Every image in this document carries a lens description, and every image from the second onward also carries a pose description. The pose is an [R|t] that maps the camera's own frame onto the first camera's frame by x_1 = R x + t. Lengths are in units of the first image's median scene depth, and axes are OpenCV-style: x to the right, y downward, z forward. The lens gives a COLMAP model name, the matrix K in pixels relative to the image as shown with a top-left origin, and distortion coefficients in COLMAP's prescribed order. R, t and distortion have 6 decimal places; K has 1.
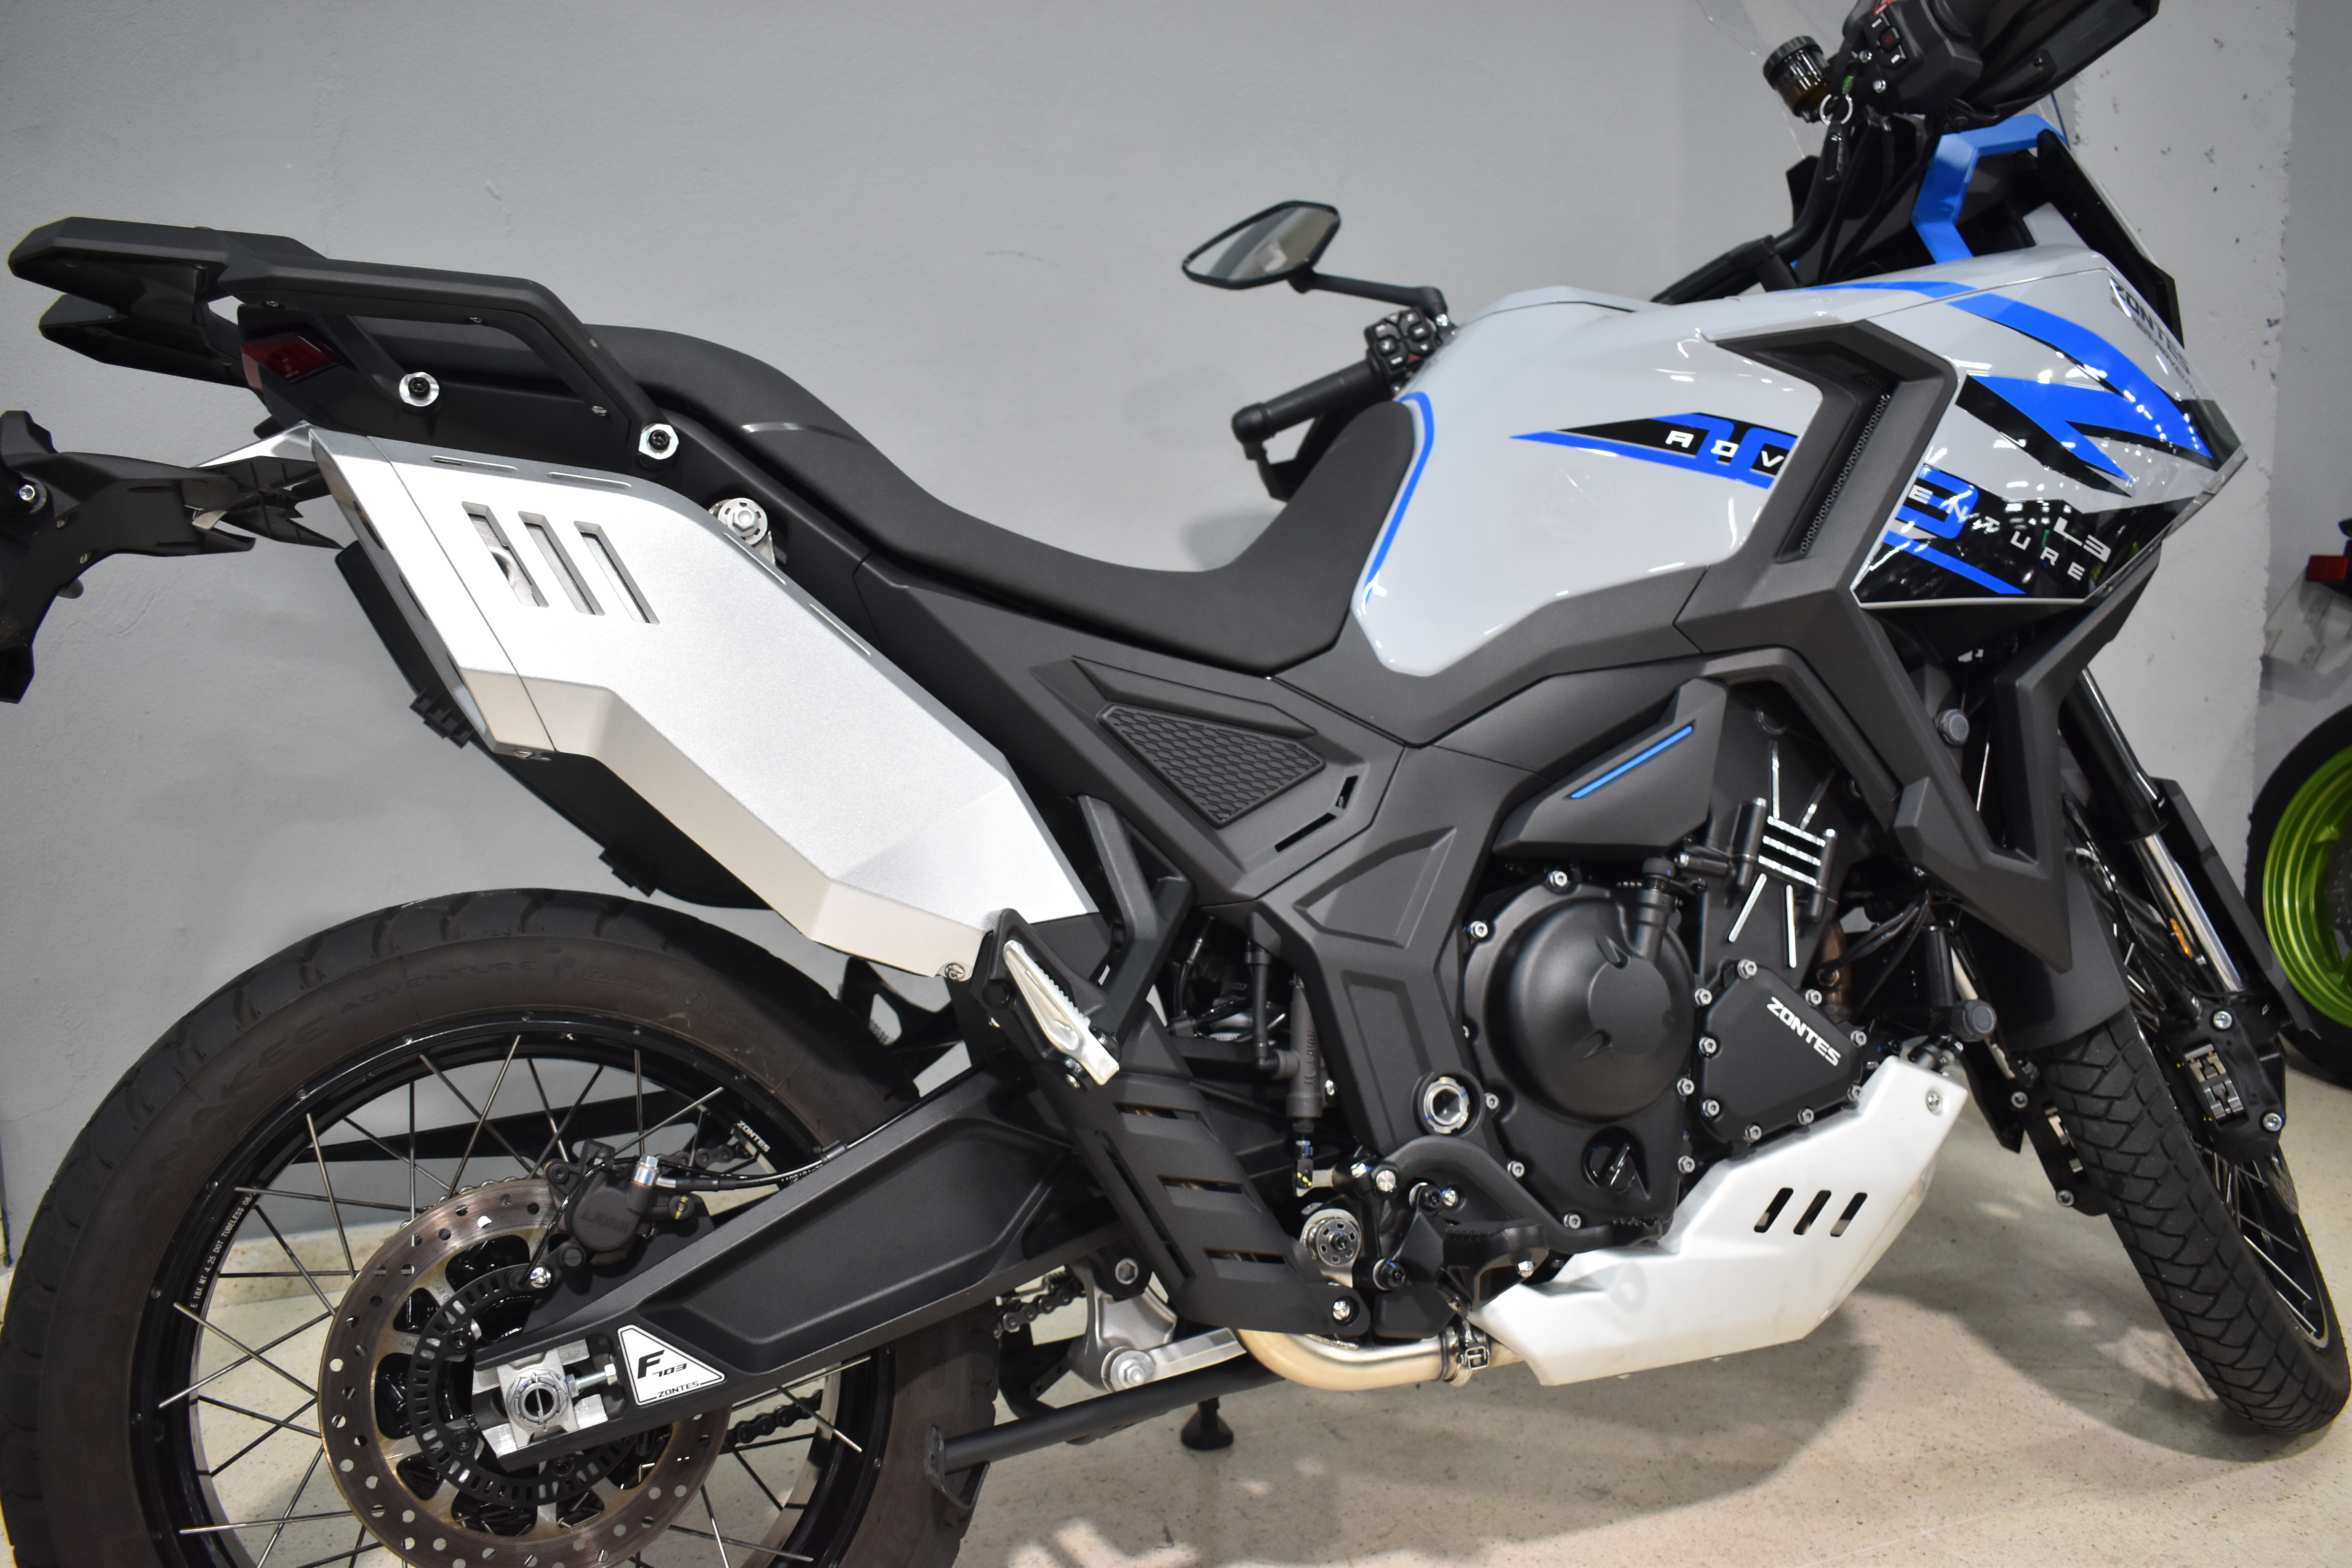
lens RADIAL K [[1970.3, 0, 1174.4], [0, 1970.3, 777.7], [0, 0, 1]] dist [-0.006689, 0.001125]
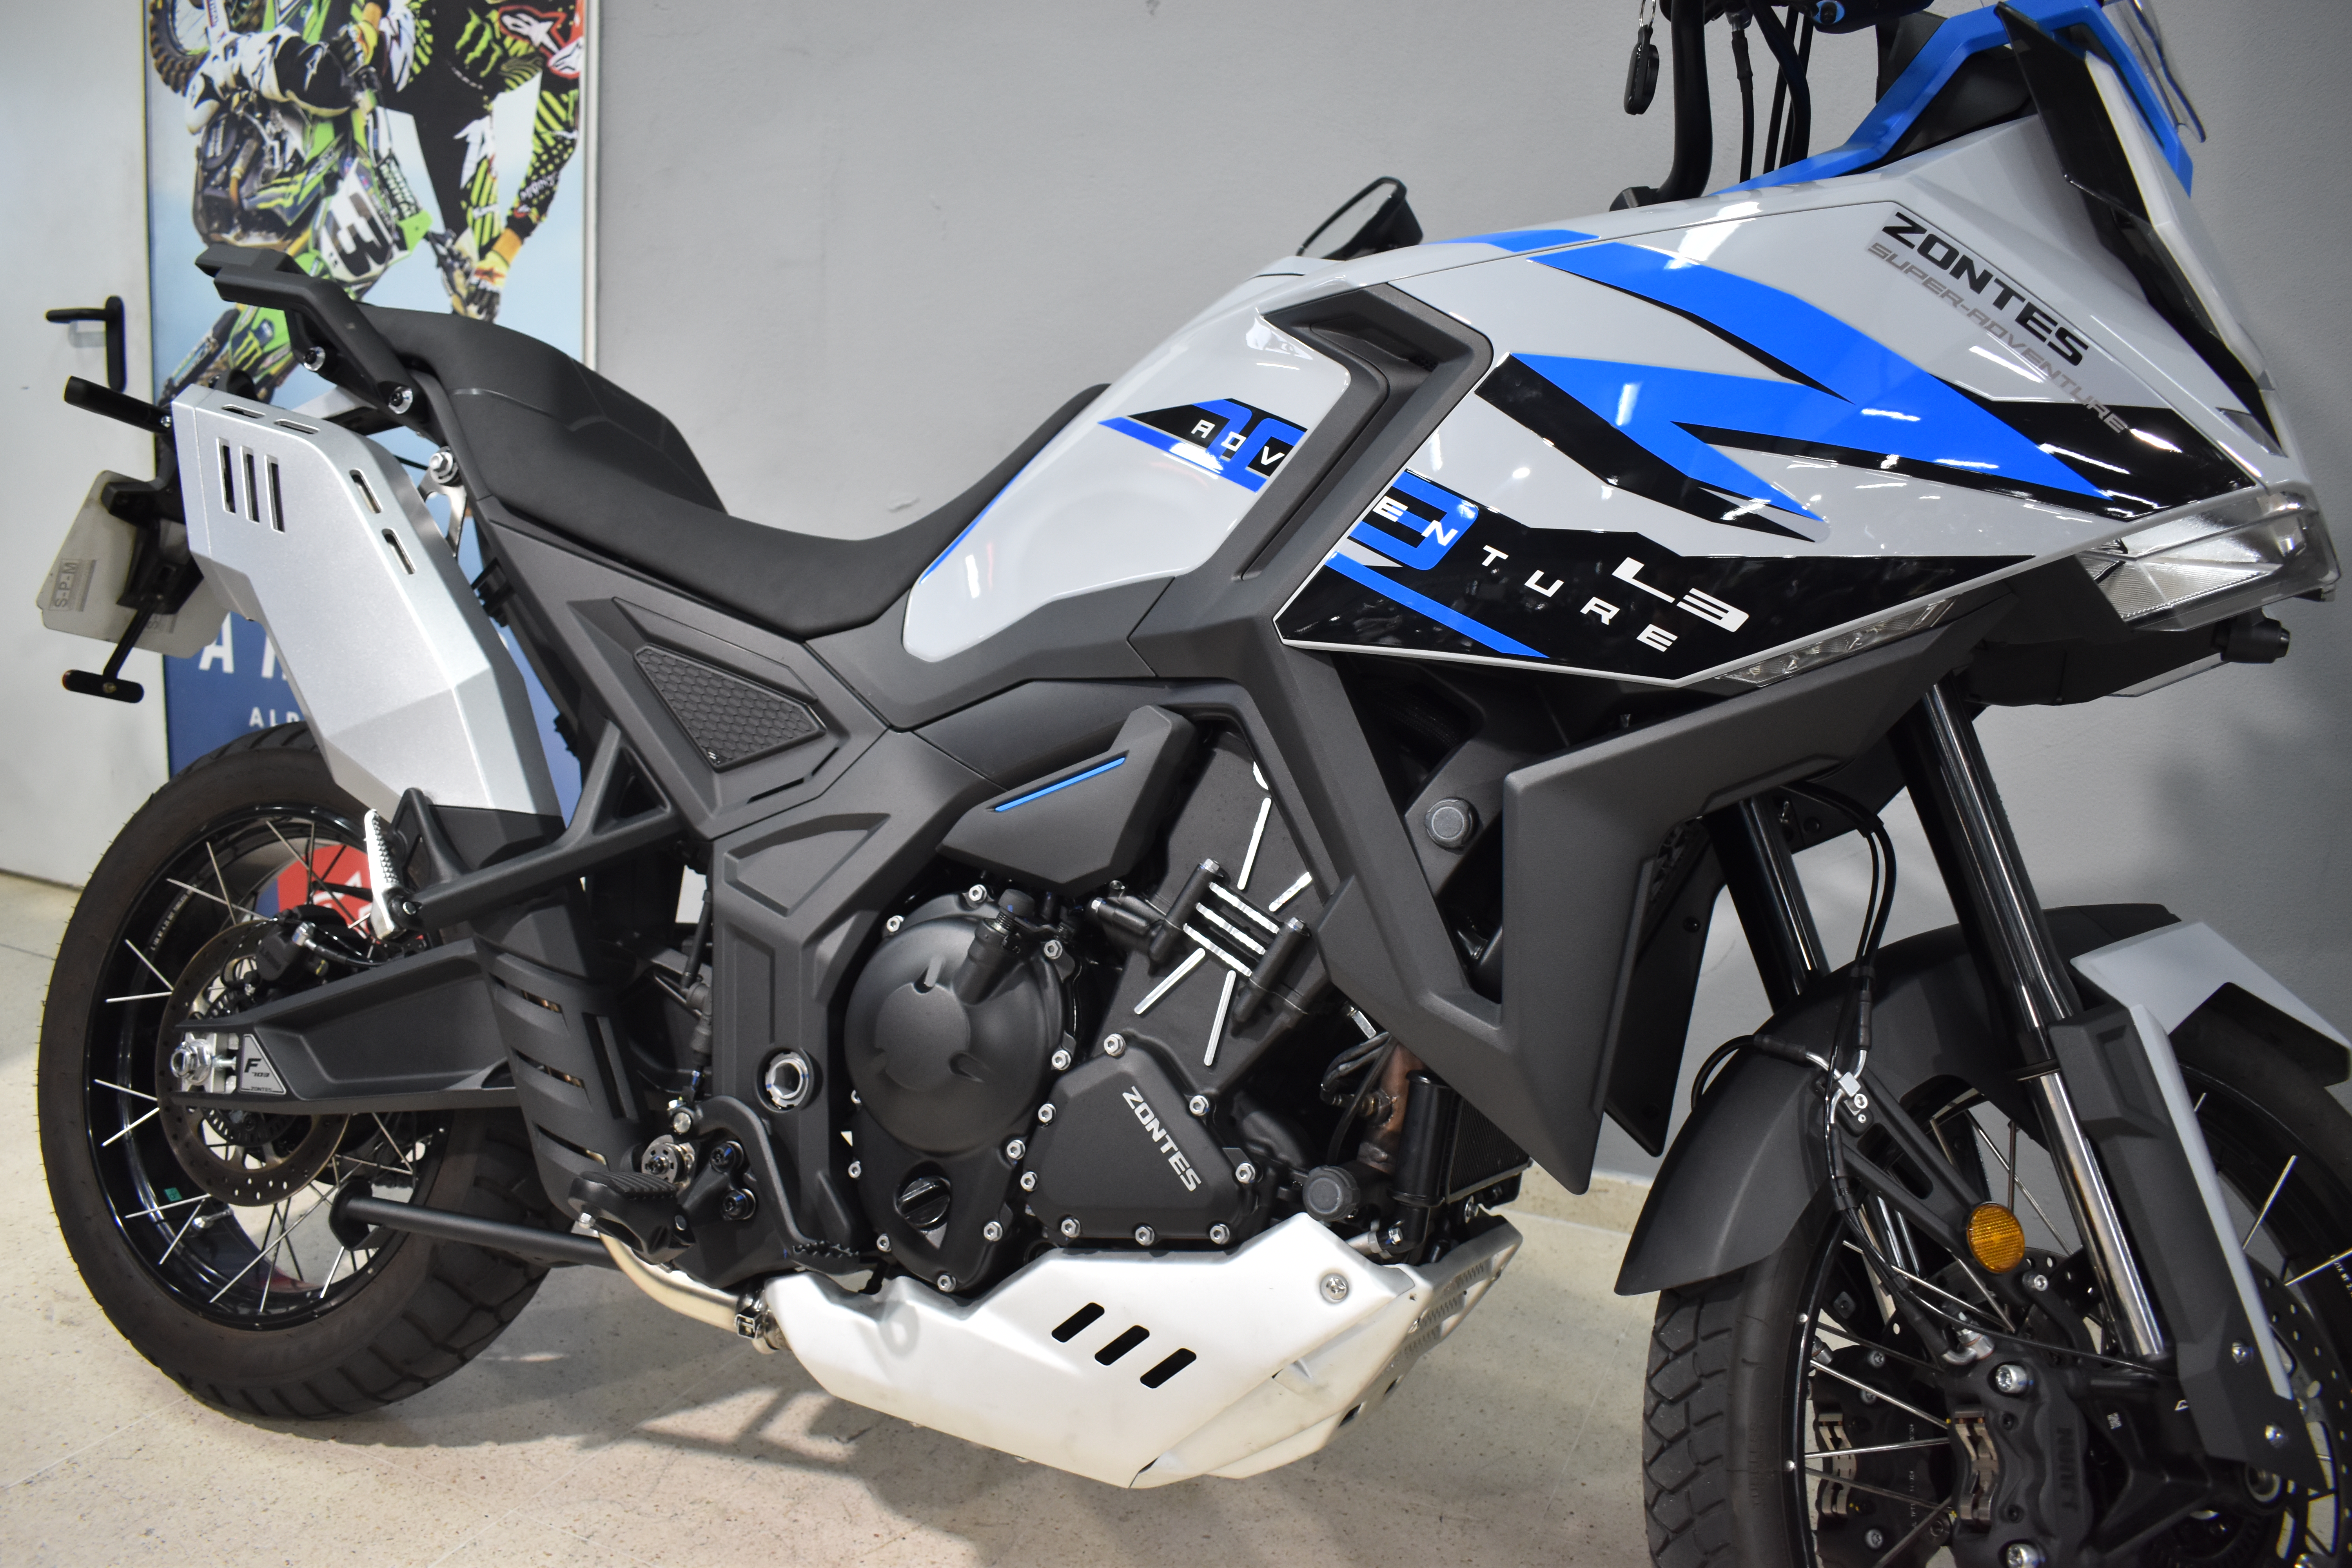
lens RADIAL K [[1887.8, 0, 1174.3], [0, 1887.8, 790.8], [0, 0, 1]] dist [-0.011869, 0.001343]
pose [[0.670535, 0.167488, -0.722724, 0.869414], [-0.162451, 0.983688, 0.077245, -0.078539], [0.723873, 0.065612, 0.686806, 0.437607]]
